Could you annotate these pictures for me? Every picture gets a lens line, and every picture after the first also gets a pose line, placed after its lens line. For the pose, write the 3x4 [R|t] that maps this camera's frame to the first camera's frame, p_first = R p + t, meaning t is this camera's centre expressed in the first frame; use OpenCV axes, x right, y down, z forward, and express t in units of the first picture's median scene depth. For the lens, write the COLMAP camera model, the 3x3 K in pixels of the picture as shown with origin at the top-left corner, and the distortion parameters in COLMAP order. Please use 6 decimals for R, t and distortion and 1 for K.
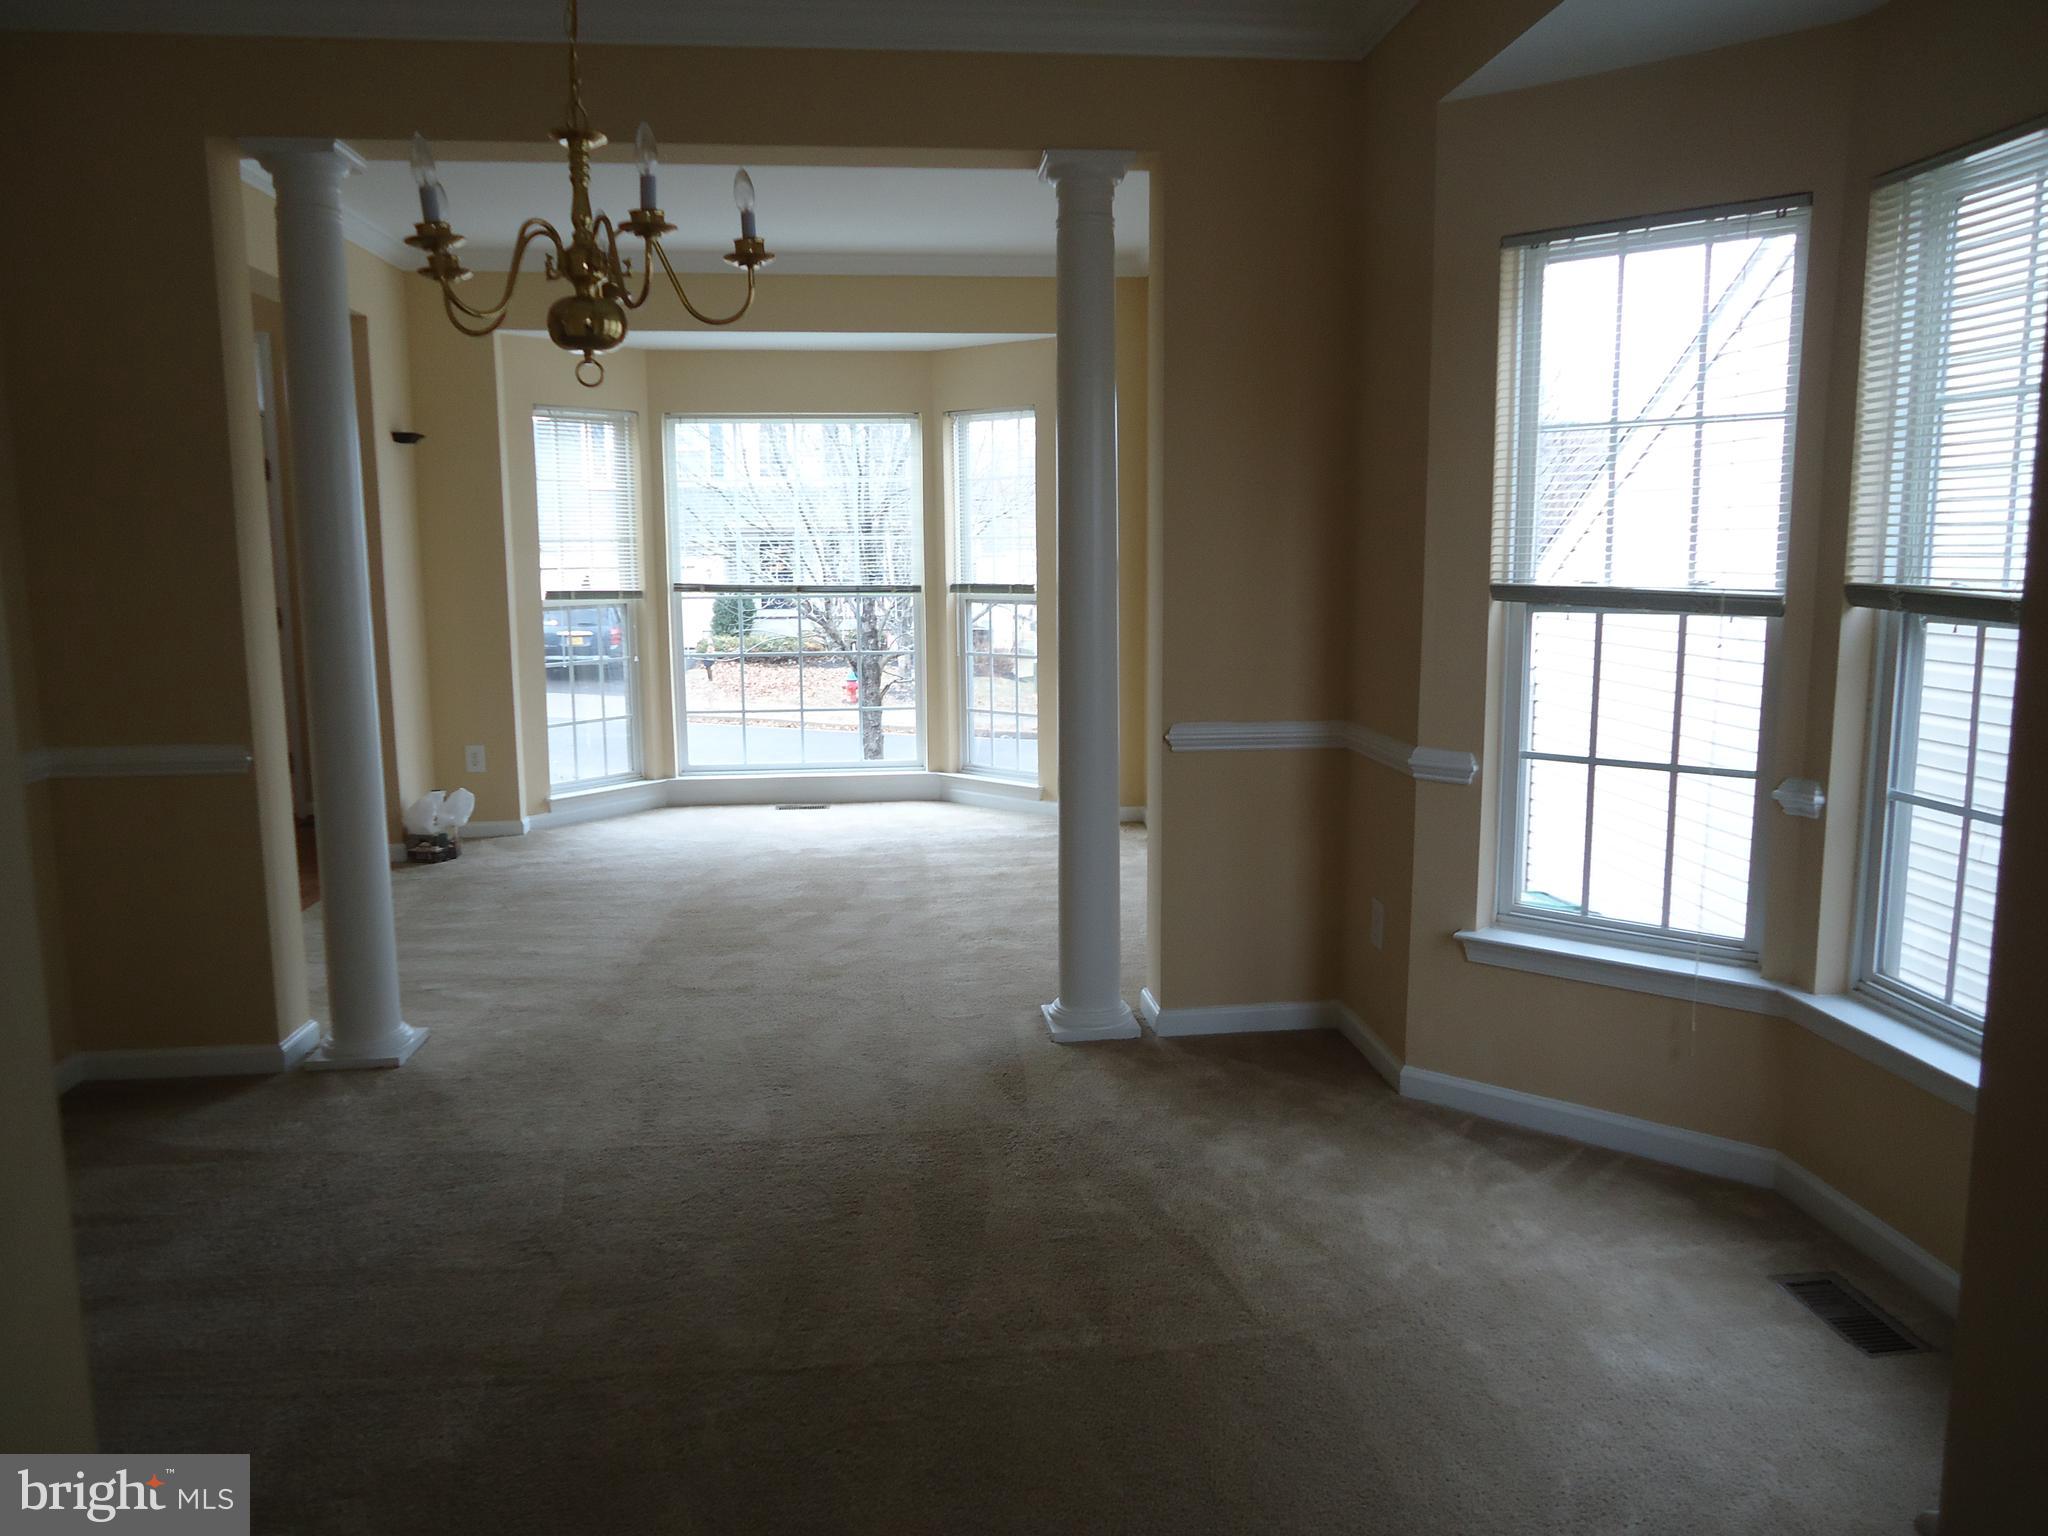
lens RADIAL K [[1528.5, 0, 1016.5], [0, 1528.5, 755.8], [0, 0, 1]] dist [-0.006220, 0.007035]
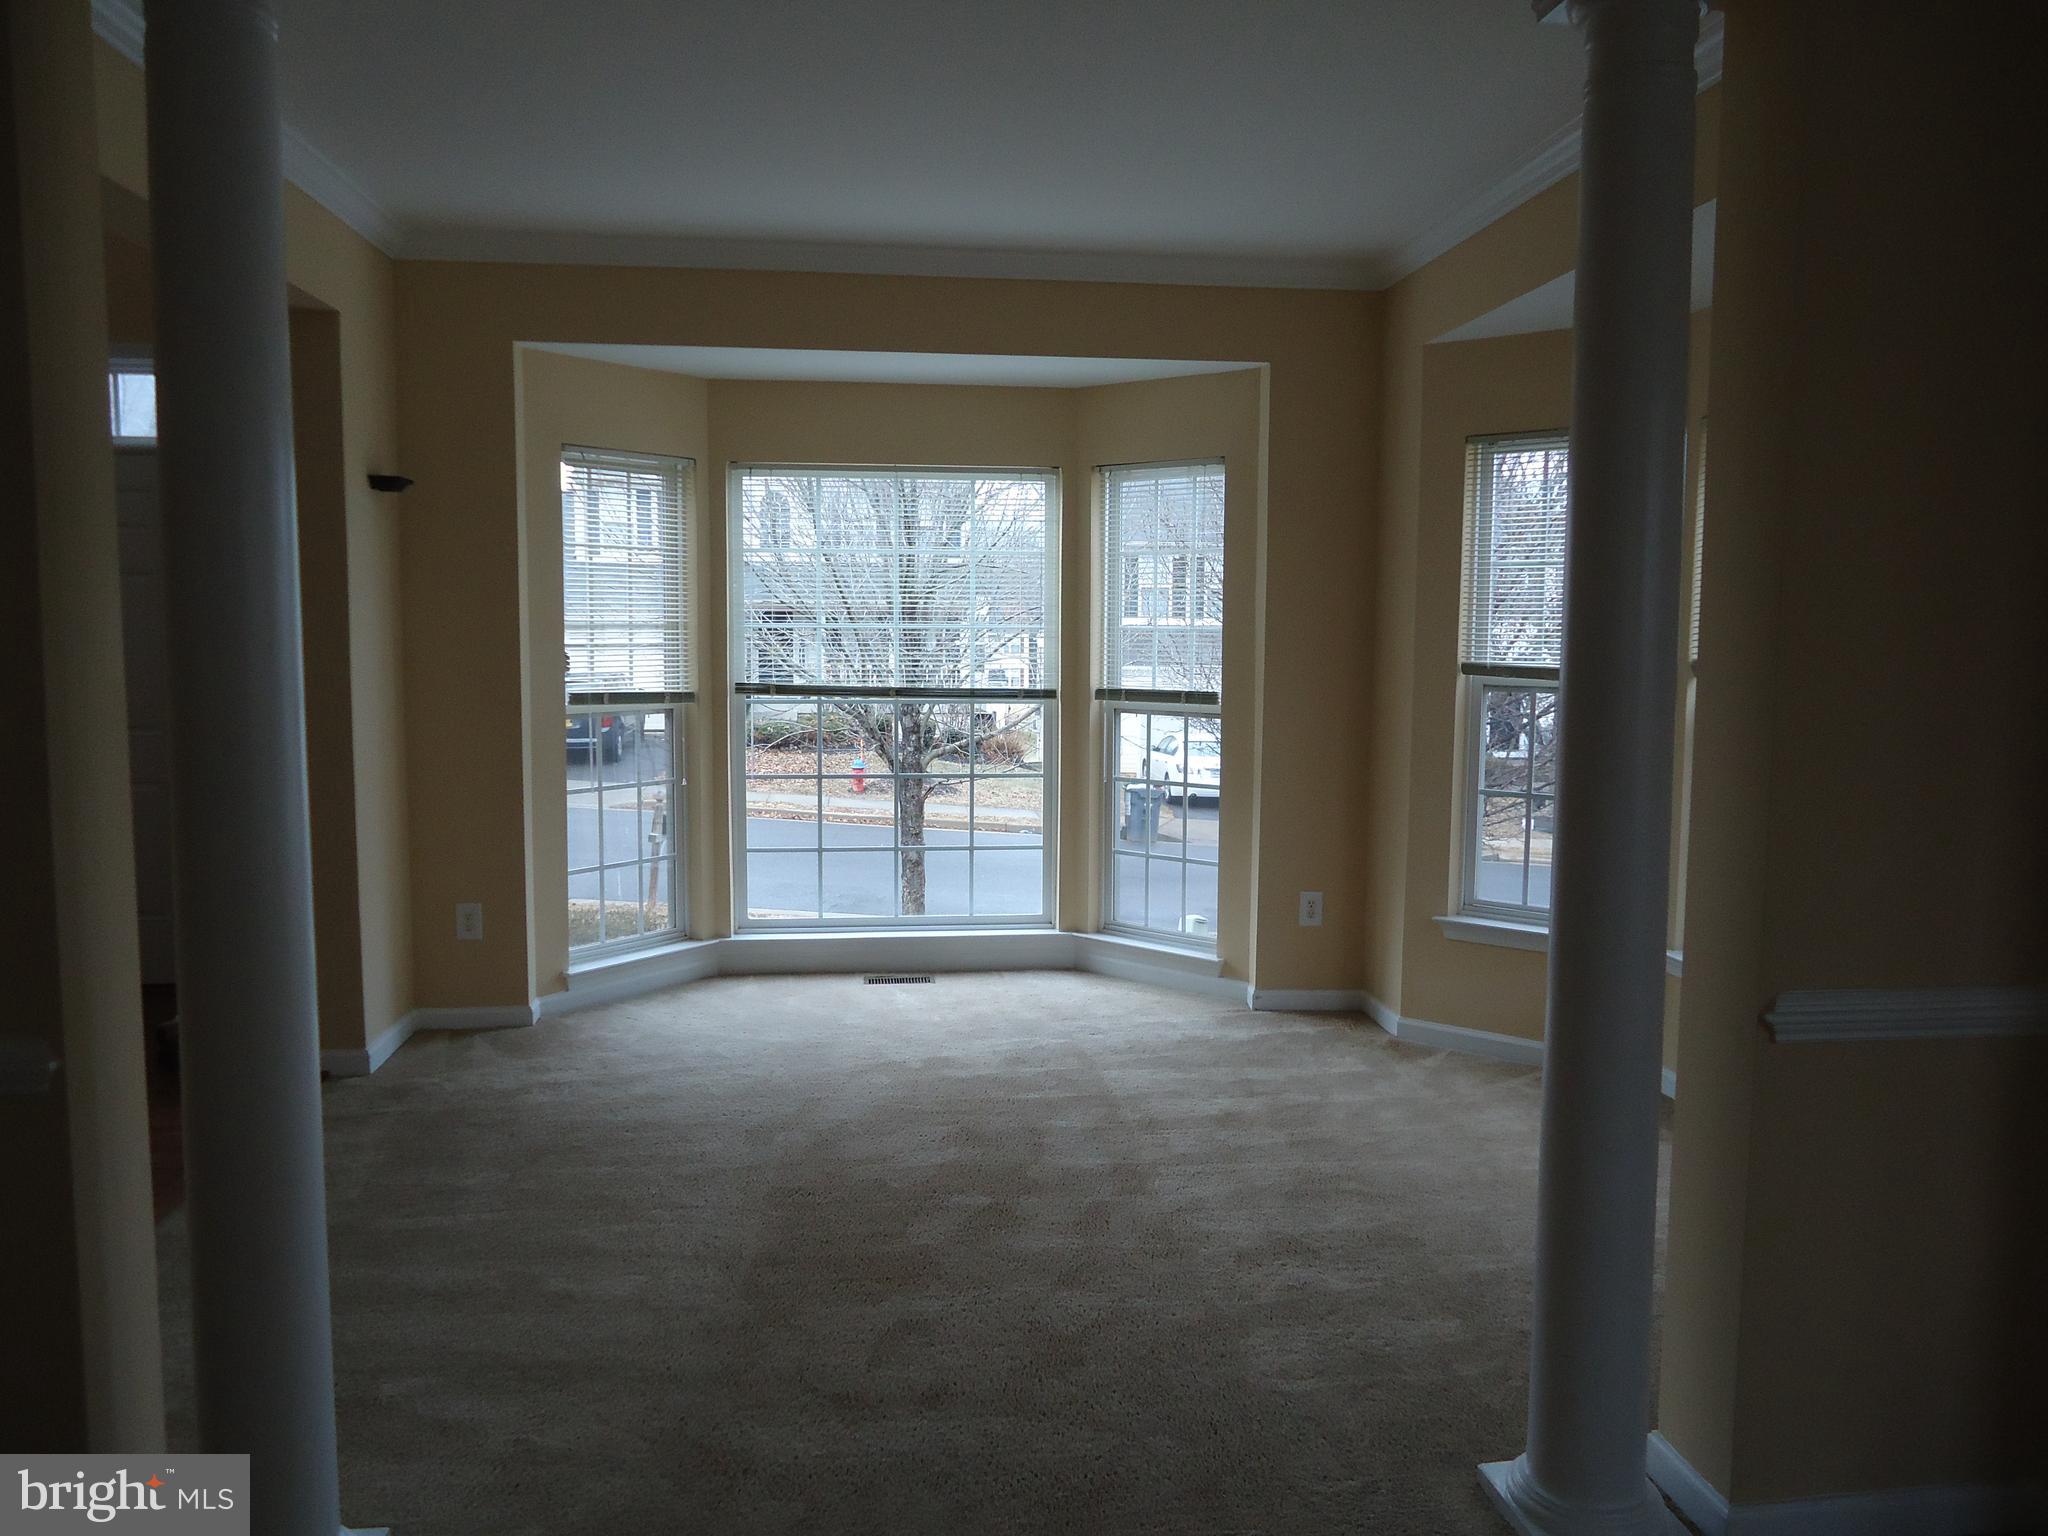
lens RADIAL K [[1528.5, 0, 1030.0], [0, 1528.5, 758.3], [0, 0, 1]] dist [-0.006220, 0.007035]
pose [[0.999680, 0.013484, 0.021418, -0.100459], [-0.012398, 0.998669, -0.050073, -0.041807], [-0.022064, 0.049791, 0.998516, 0.254599]]
